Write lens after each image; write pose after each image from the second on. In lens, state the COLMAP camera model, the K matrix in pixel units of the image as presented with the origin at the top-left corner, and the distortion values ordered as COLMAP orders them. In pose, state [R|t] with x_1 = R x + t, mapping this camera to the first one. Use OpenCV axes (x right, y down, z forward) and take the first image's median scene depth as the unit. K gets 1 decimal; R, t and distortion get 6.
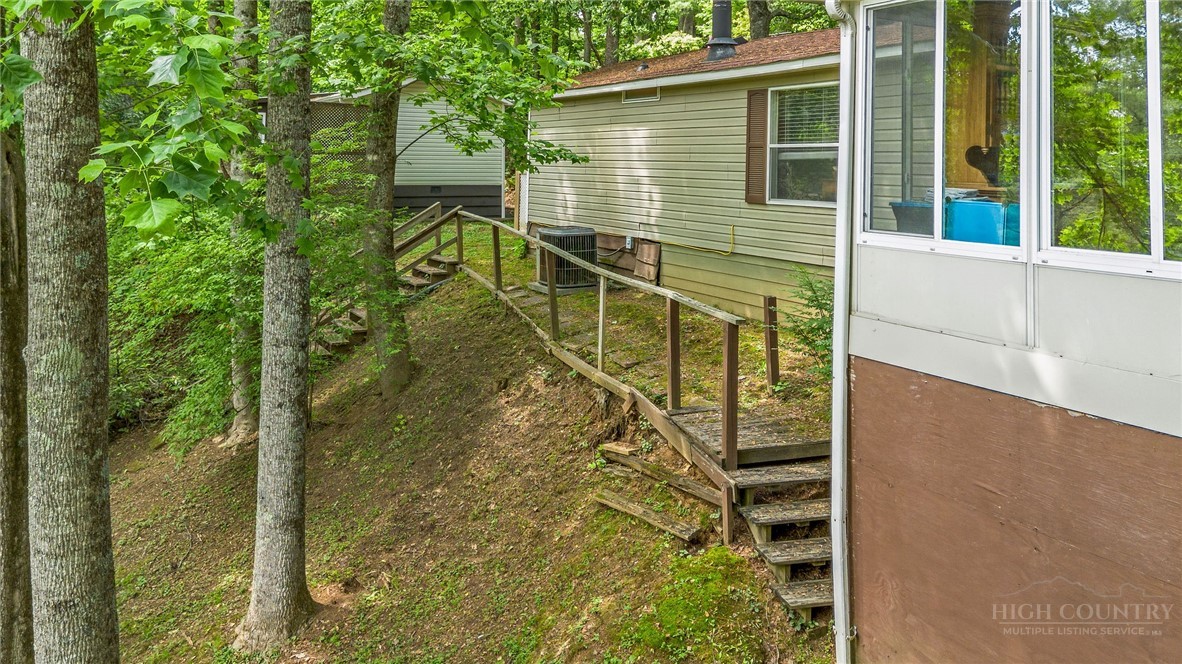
lens RADIAL K [[868.7, 0, 591.0], [0, 868.7, 332.0], [0, 0, 1]] dist [0.066404, -0.064843]
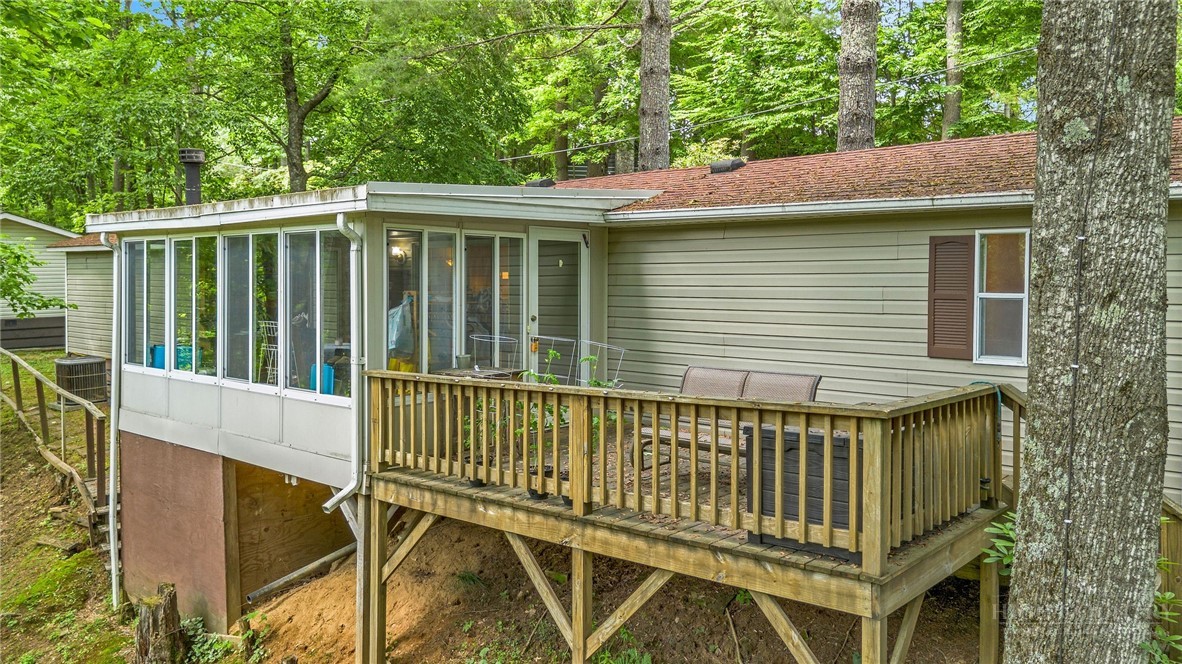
lens RADIAL K [[889.2, 0, 586.8], [0, 889.2, 369.5], [0, 0, 1]] dist [-0.001951, -0.002697]
pose [[0.948099, -0.057499, 0.312734, 0.281689], [0.081654, 0.994559, -0.064685, 0.044292], [-0.307313, 0.086864, 0.947636, -0.482979]]
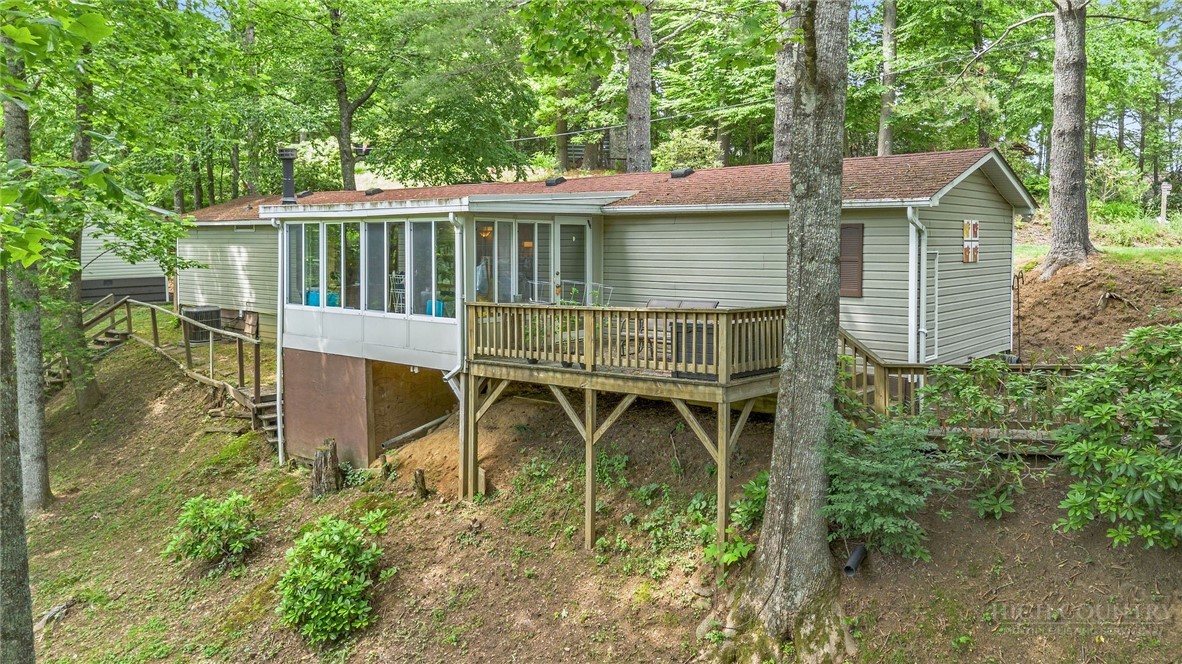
lens RADIAL K [[868.7, 0, 591.0], [0, 868.7, 332.0], [0, 0, 1]] dist [0.066404, -0.064843]
pose [[0.944933, -0.060008, 0.321717, 0.141940], [0.085054, 0.994296, -0.064356, 0.105034], [-0.316020, 0.088175, 0.944646, -0.864866]]
